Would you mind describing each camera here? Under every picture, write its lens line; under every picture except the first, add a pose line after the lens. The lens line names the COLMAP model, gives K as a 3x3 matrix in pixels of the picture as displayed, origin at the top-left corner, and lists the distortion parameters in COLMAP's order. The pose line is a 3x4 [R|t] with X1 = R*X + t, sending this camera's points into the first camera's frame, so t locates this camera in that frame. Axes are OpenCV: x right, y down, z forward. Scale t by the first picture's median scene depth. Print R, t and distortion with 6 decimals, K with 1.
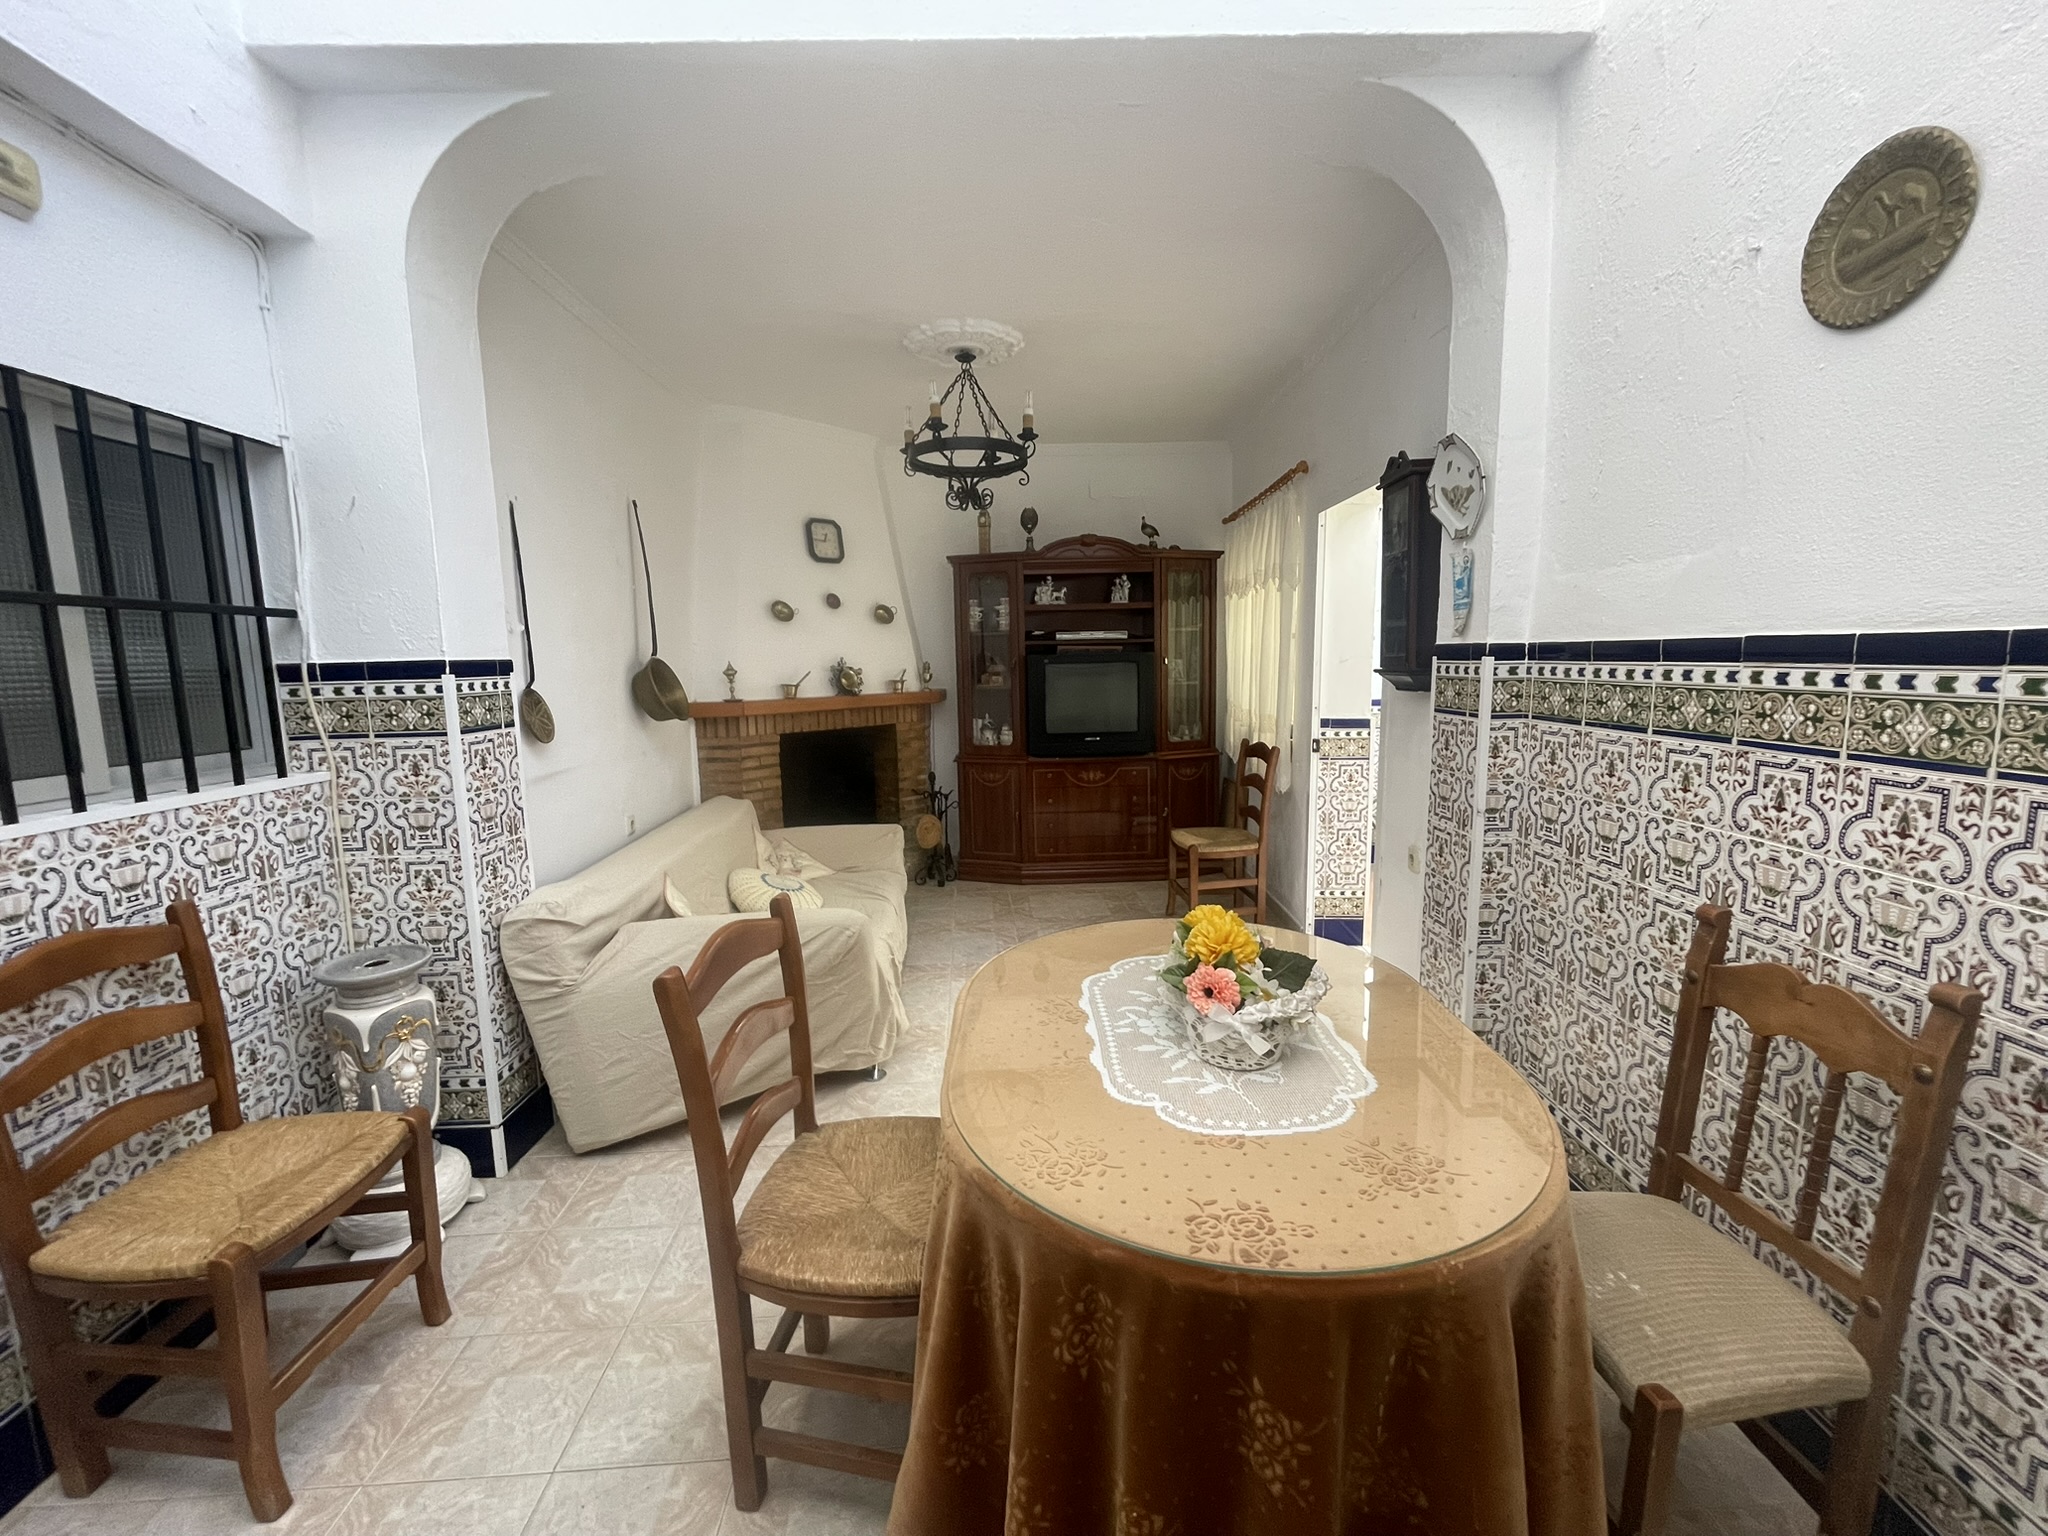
lens RADIAL K [[823.4, 0, 1020.9], [0, 823.4, 762.0], [0, 0, 1]] dist [-0.003843, -0.000931]
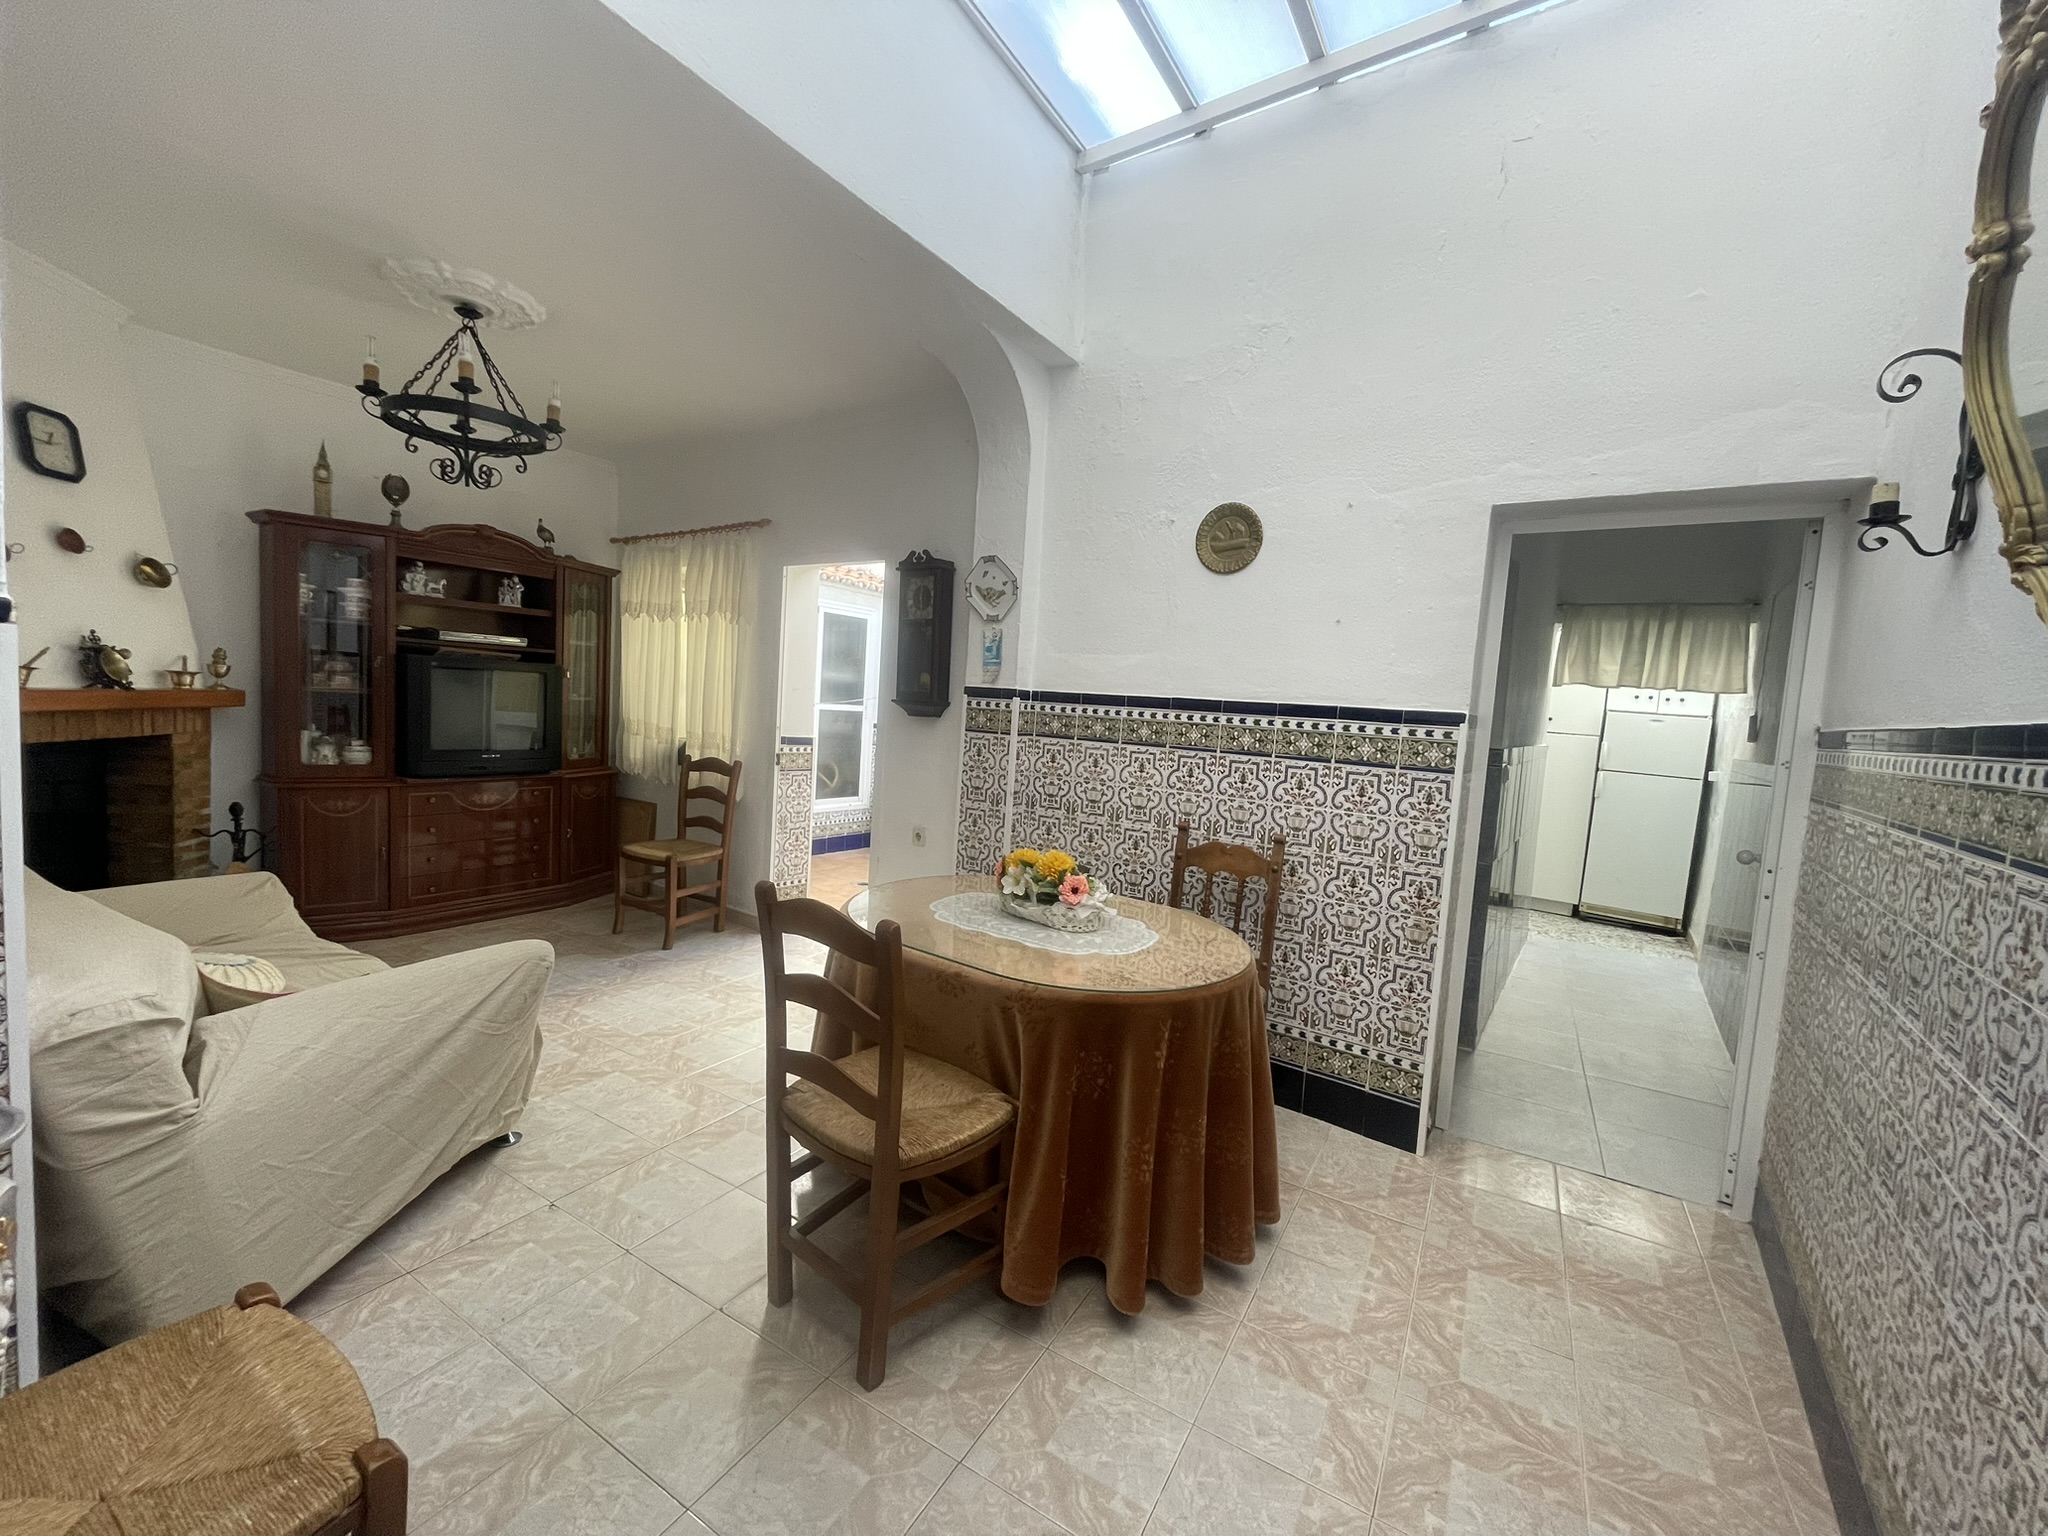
lens RADIAL K [[823.4, 0, 1020.7], [0, 823.4, 763.9], [0, 0, 1]] dist [-0.003843, -0.000931]
pose [[0.563064, -0.008196, 0.826372, -0.755324], [0.032805, 0.999384, -0.012441, 0.023087], [-0.825762, 0.034115, 0.562987, 0.081100]]
